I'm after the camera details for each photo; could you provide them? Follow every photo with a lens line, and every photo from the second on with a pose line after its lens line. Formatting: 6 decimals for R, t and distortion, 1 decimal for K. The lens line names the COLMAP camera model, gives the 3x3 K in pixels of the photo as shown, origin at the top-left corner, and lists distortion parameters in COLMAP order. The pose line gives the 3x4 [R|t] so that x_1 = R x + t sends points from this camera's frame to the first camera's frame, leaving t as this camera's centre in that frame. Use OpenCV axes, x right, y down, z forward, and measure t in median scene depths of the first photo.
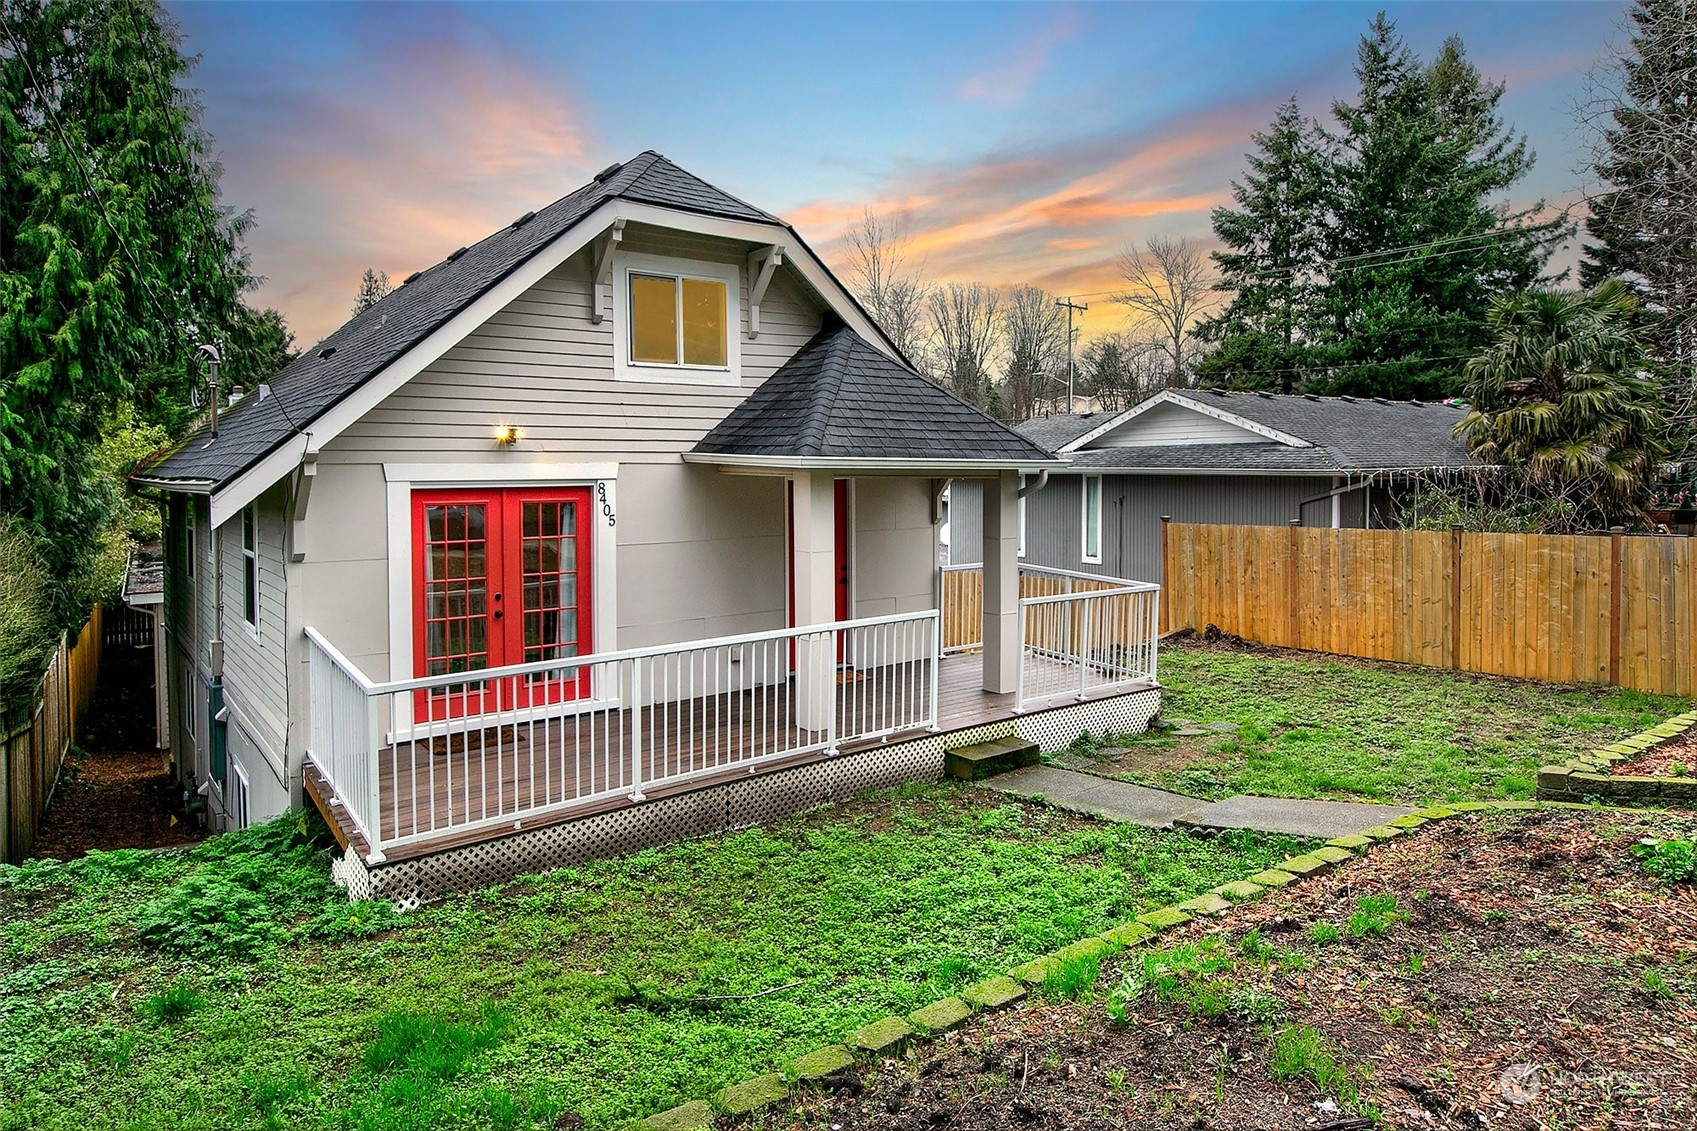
lens RADIAL K [[1010.1, 0, 848.5], [0, 1010.1, 565.5], [0, 0, 1]] dist [0.002227, 0.000500]
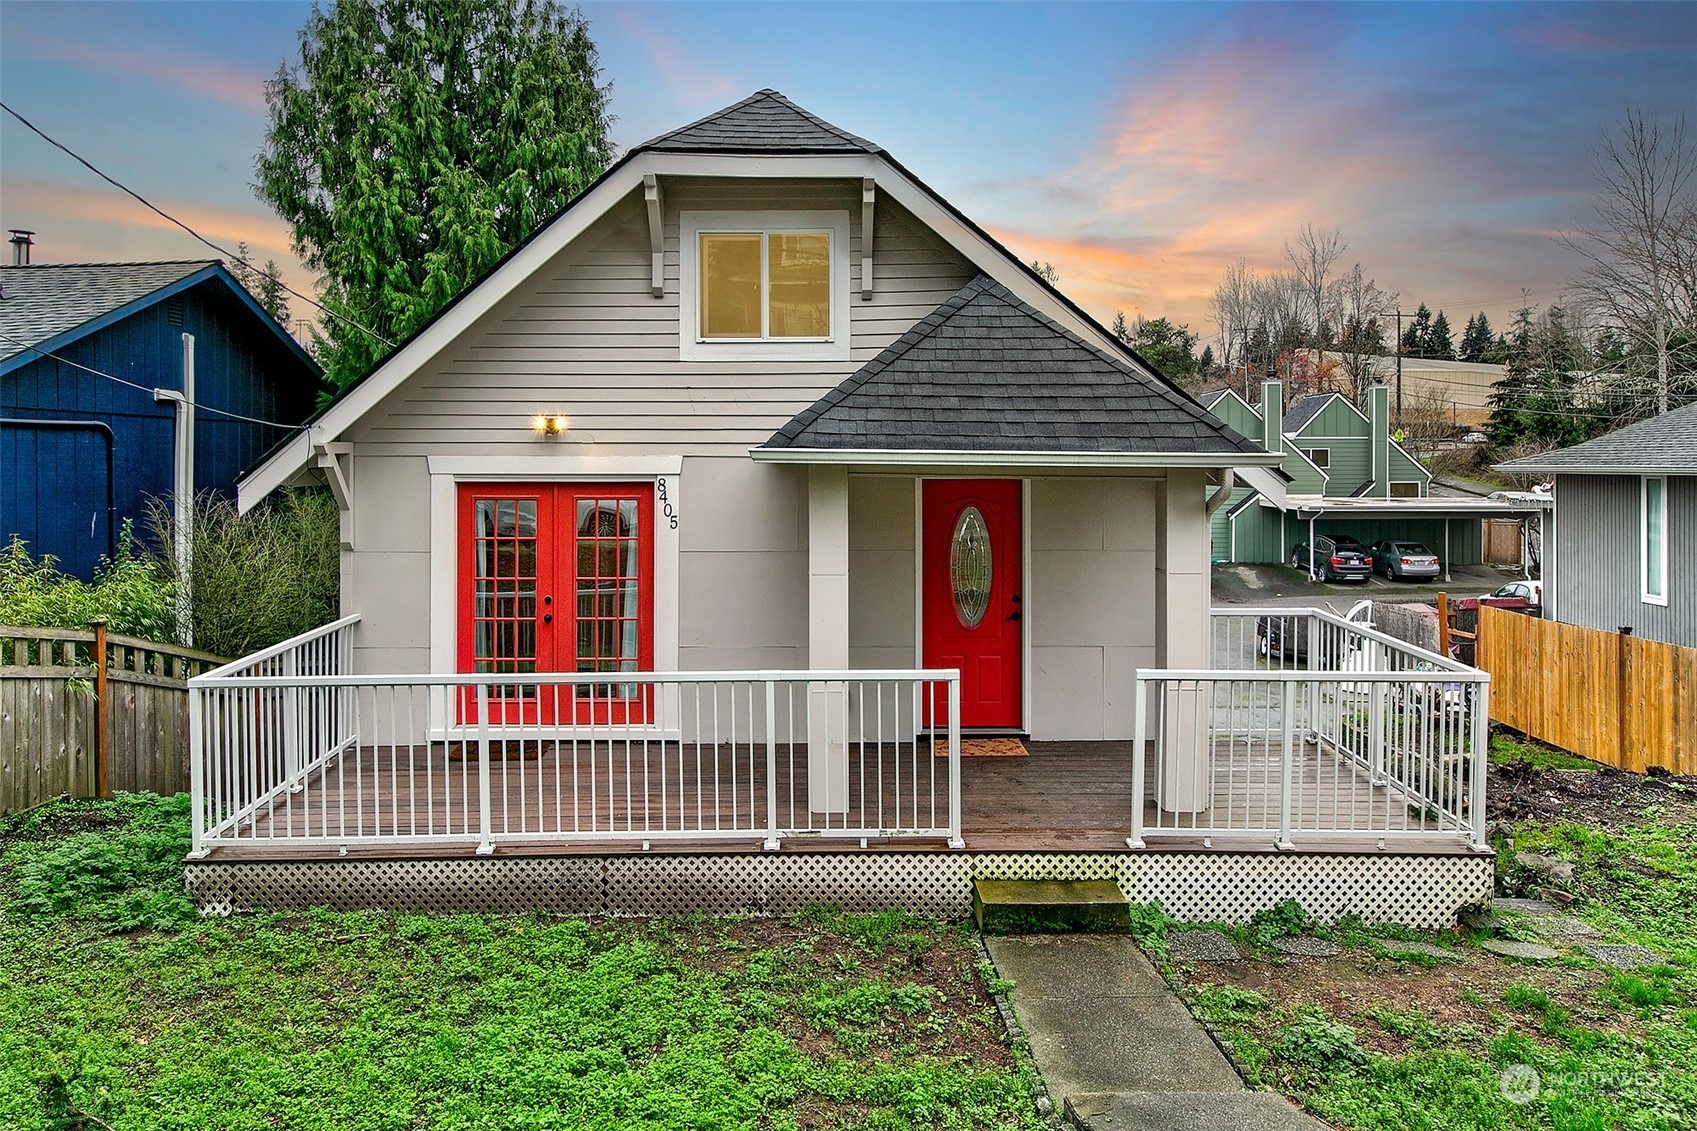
lens RADIAL K [[1104.6, 0, 847.3], [0, 1104.6, 525.7], [0, 0, 1]] dist [0.003766, -0.000245]
pose [[0.798578, 0.040187, -0.600548, 0.468908], [-0.062969, 0.997871, -0.016958, -0.036201], [0.598588, 0.051359, 0.799409, 0.345019]]
